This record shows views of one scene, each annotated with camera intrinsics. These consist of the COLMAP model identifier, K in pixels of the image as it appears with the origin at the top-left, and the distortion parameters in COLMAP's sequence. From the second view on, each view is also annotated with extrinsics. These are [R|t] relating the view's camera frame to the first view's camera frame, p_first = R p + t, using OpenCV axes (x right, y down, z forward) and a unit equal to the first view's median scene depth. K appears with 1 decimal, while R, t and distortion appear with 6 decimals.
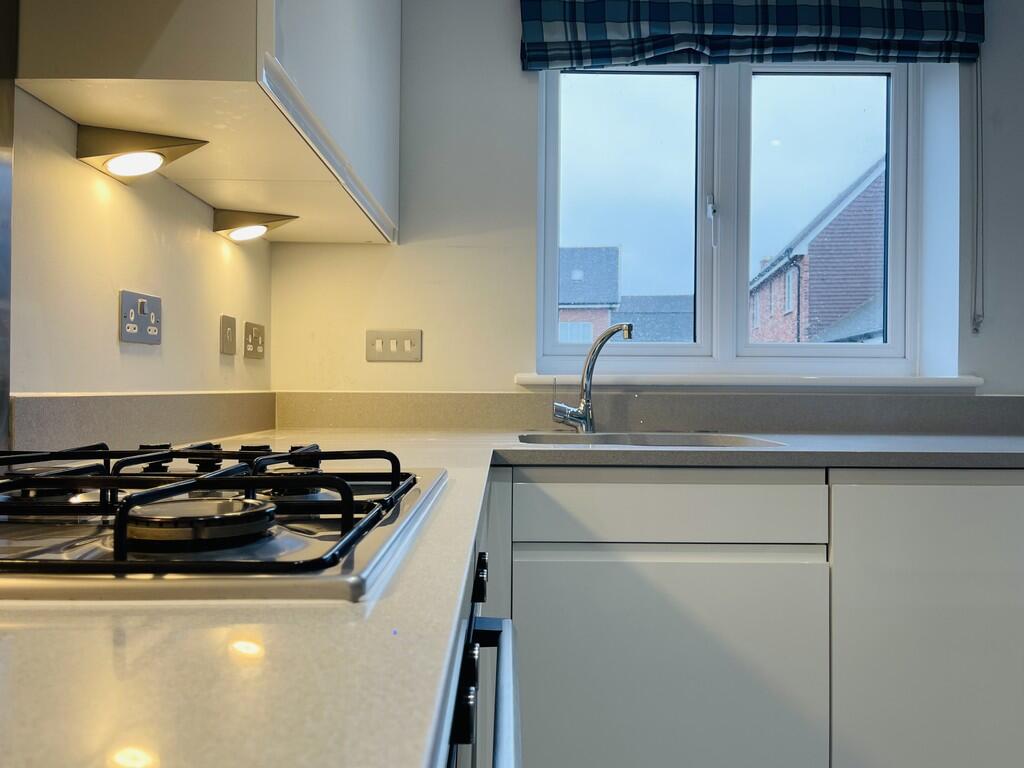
lens RADIAL K [[803.3, 0, 512.9], [0, 803.3, 390.8], [0, 0, 1]] dist [0.039370, -0.001586]
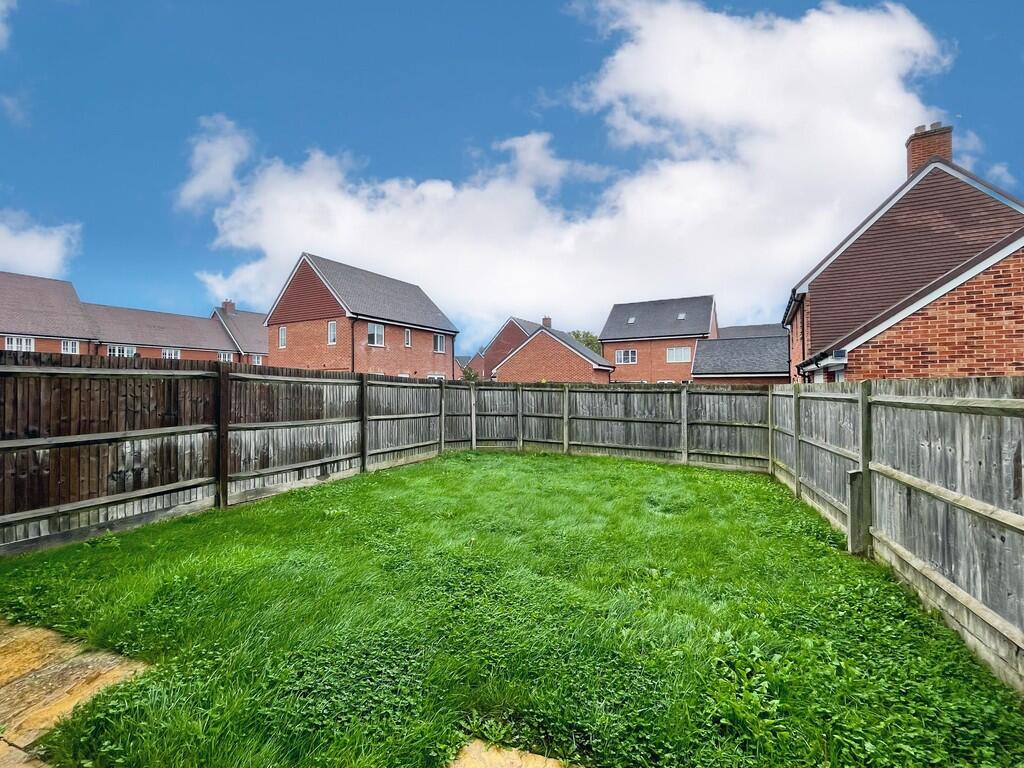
lens RADIAL K [[455.4, 0, 508.9], [0, 455.4, 385.0], [0, 0, 1]] dist [-0.004982, 0.000866]
pose [[0.929943, -0.014885, -0.367402, 1.599487], [0.012645, 0.999884, -0.008503, -0.159207], [0.367486, 0.003262, 0.930023, 1.171289]]
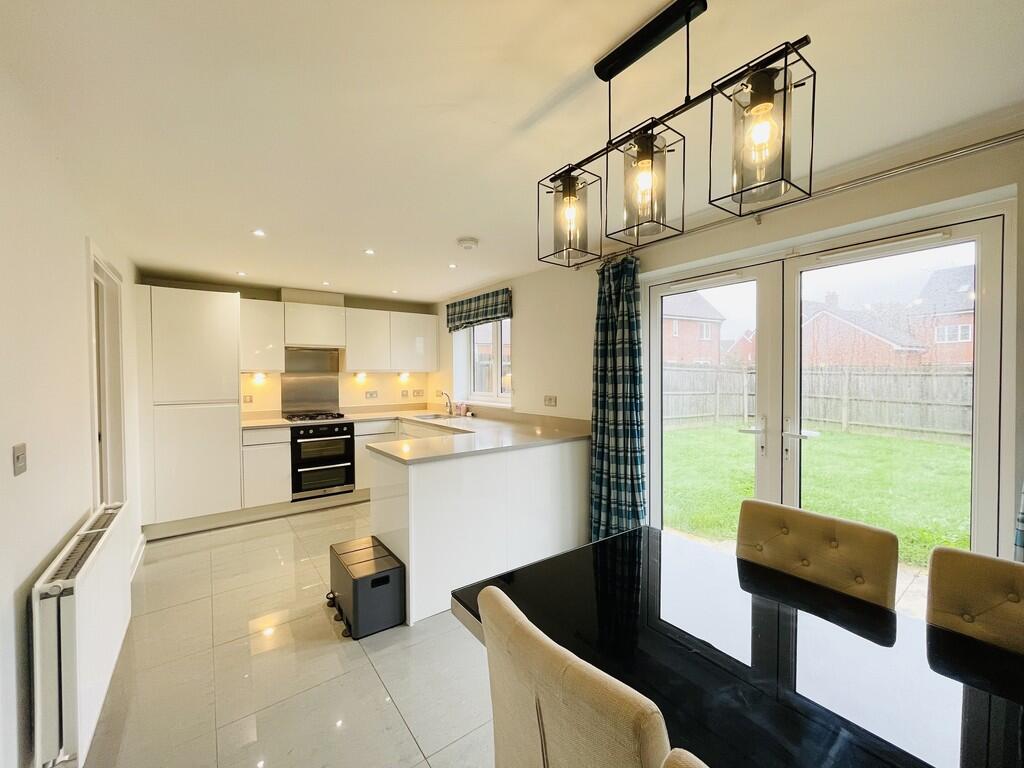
lens RADIAL K [[413.0, 0, 501.6], [0, 413.0, 386.2], [0, 0, 1]] dist [-0.003267, 0.000430]
pose [[0.565384, 0.011853, -0.824742, 2.066803], [0.012907, 0.999647, 0.023215, -0.149642], [0.824727, -0.023771, 0.565032, -0.069167]]
